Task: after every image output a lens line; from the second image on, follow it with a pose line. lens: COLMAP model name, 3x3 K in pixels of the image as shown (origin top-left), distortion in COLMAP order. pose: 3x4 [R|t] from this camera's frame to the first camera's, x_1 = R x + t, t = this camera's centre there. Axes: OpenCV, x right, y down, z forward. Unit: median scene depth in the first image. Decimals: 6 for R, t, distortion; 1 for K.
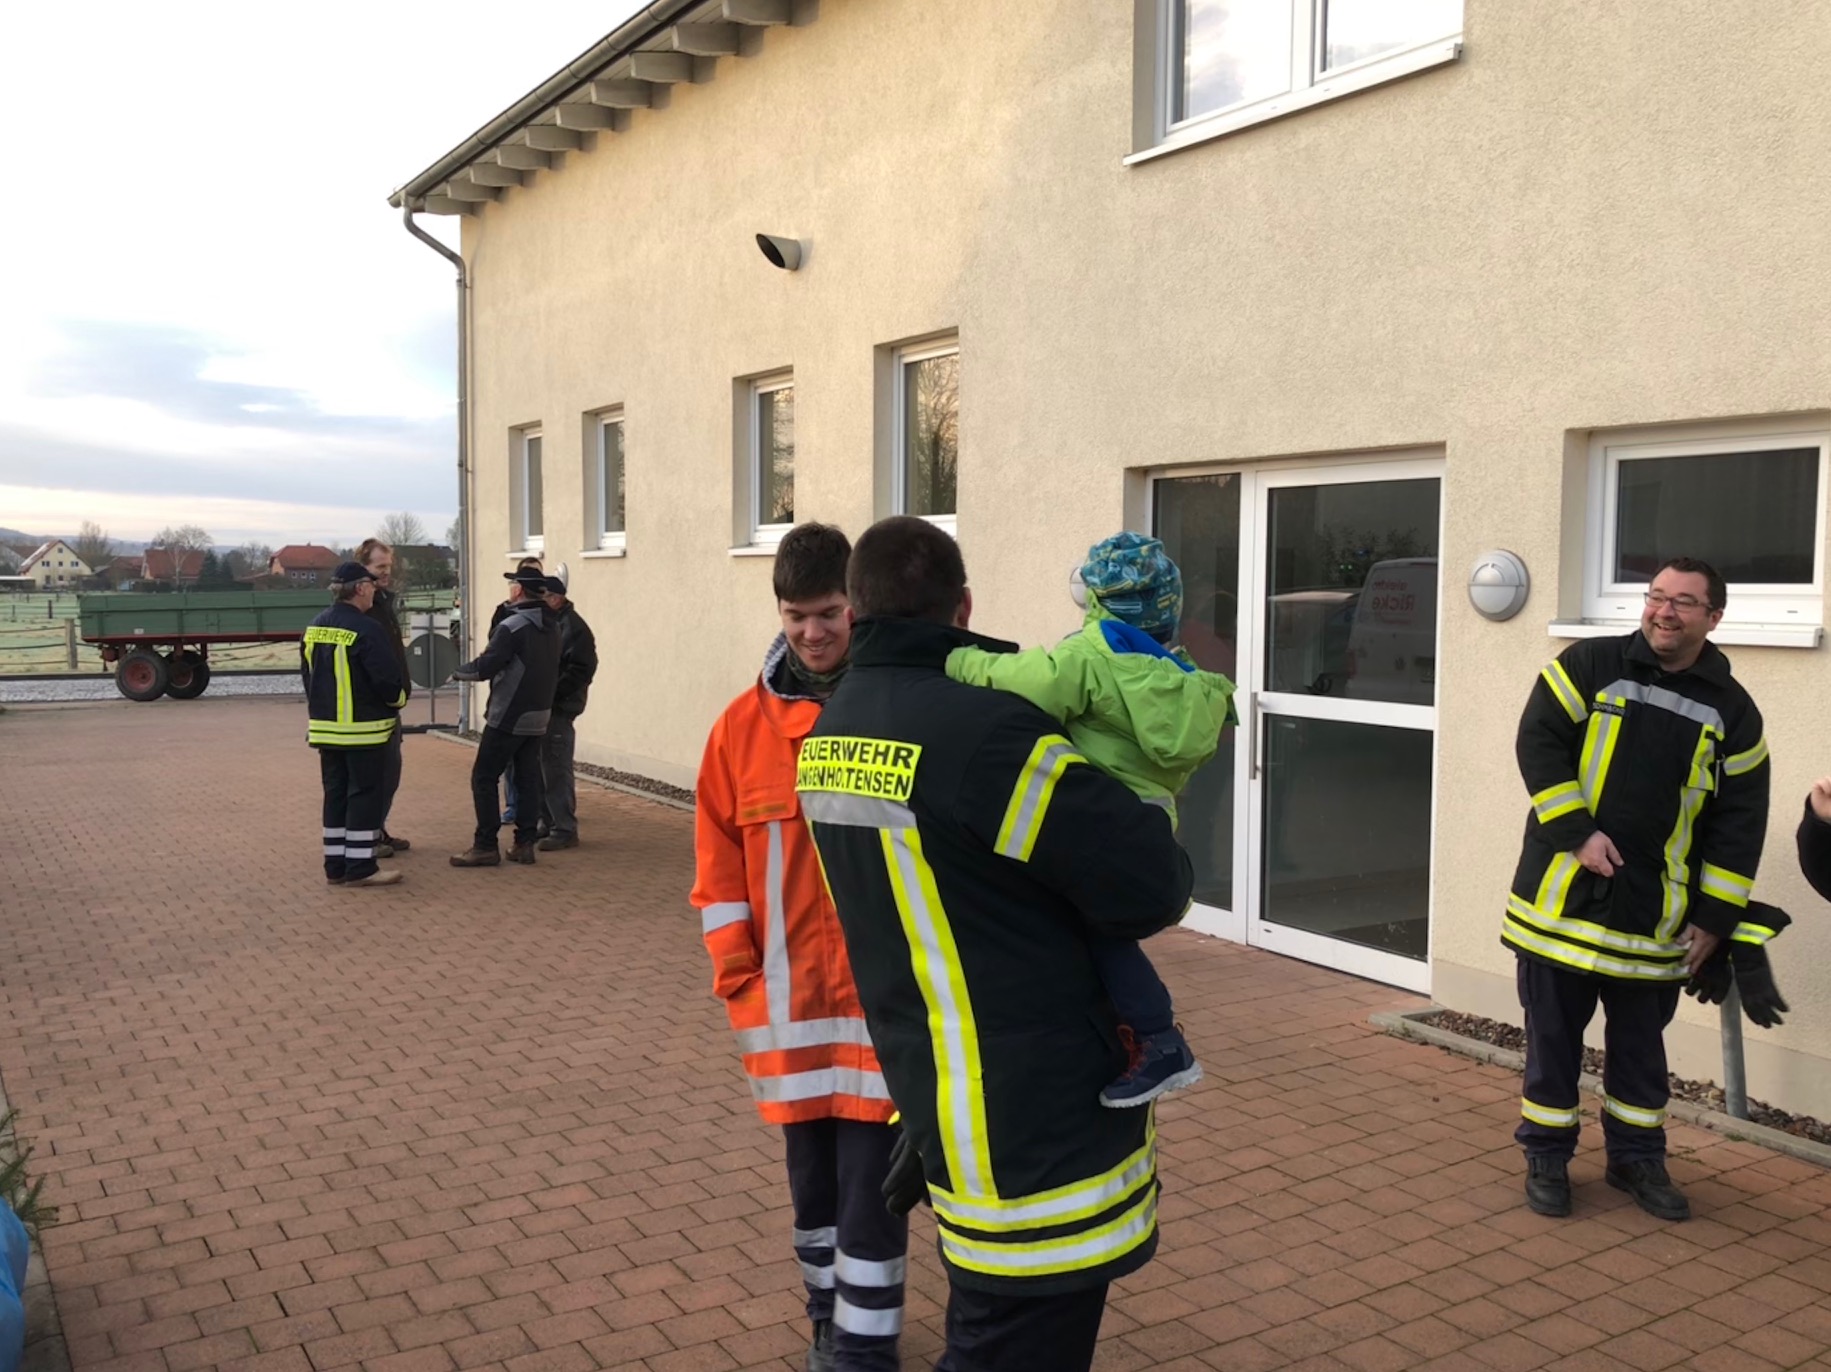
lens RADIAL K [[1569.6, 0, 915.5], [0, 1569.6, 686.0], [0, 0, 1]] dist [0.006916, 0.013099]
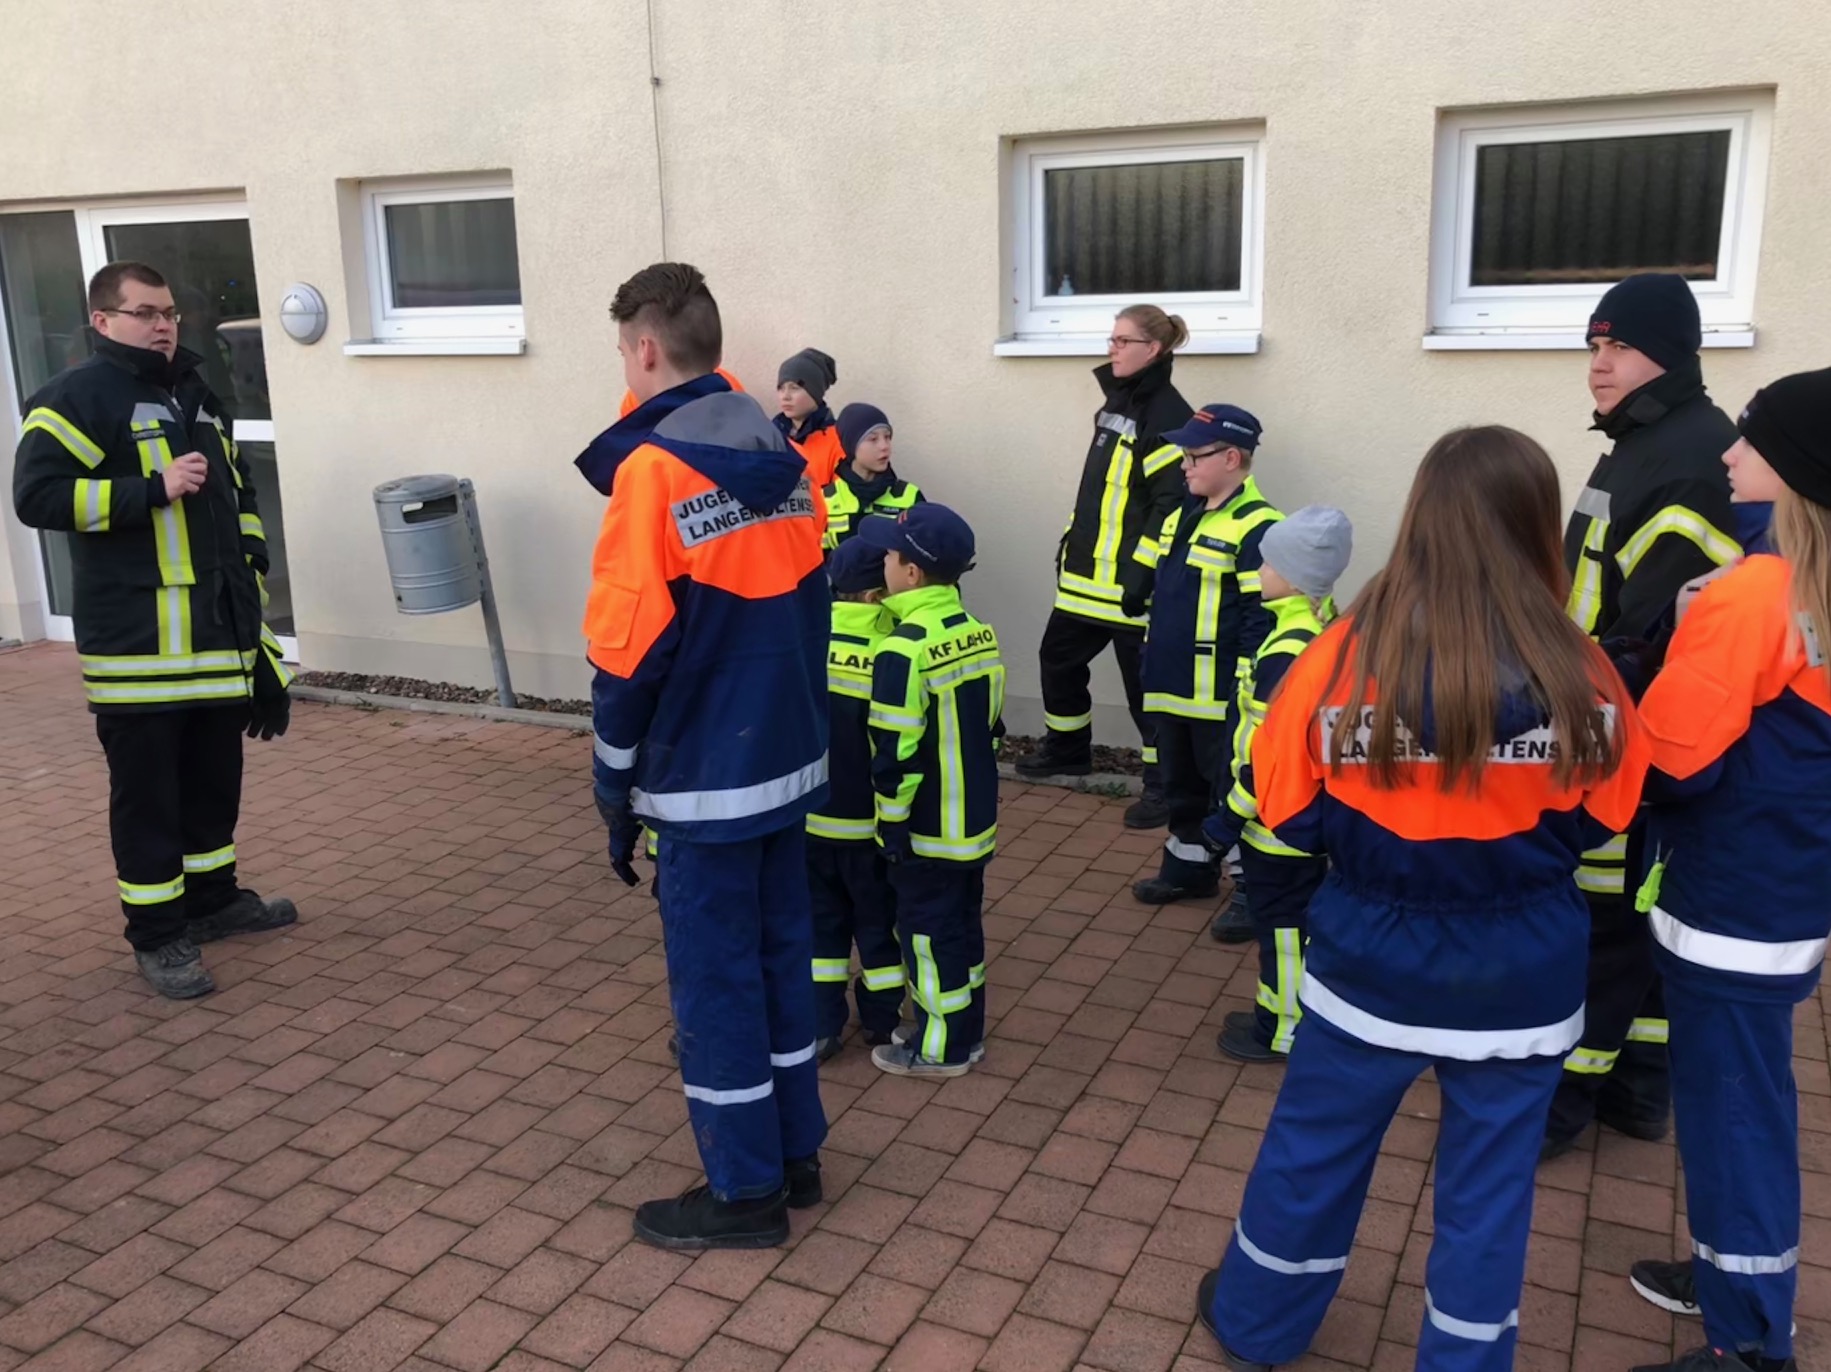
lens RADIAL K [[1569.6, 0, 915.5], [0, 1569.6, 686.0], [0, 0, 1]] dist [0.006916, 0.013099]
pose [[0.838288, -0.152511, 0.523463, 0.093359], [0.065916, 0.981388, 0.180367, 0.028628], [-0.541228, -0.116695, 0.832739, -0.277827]]
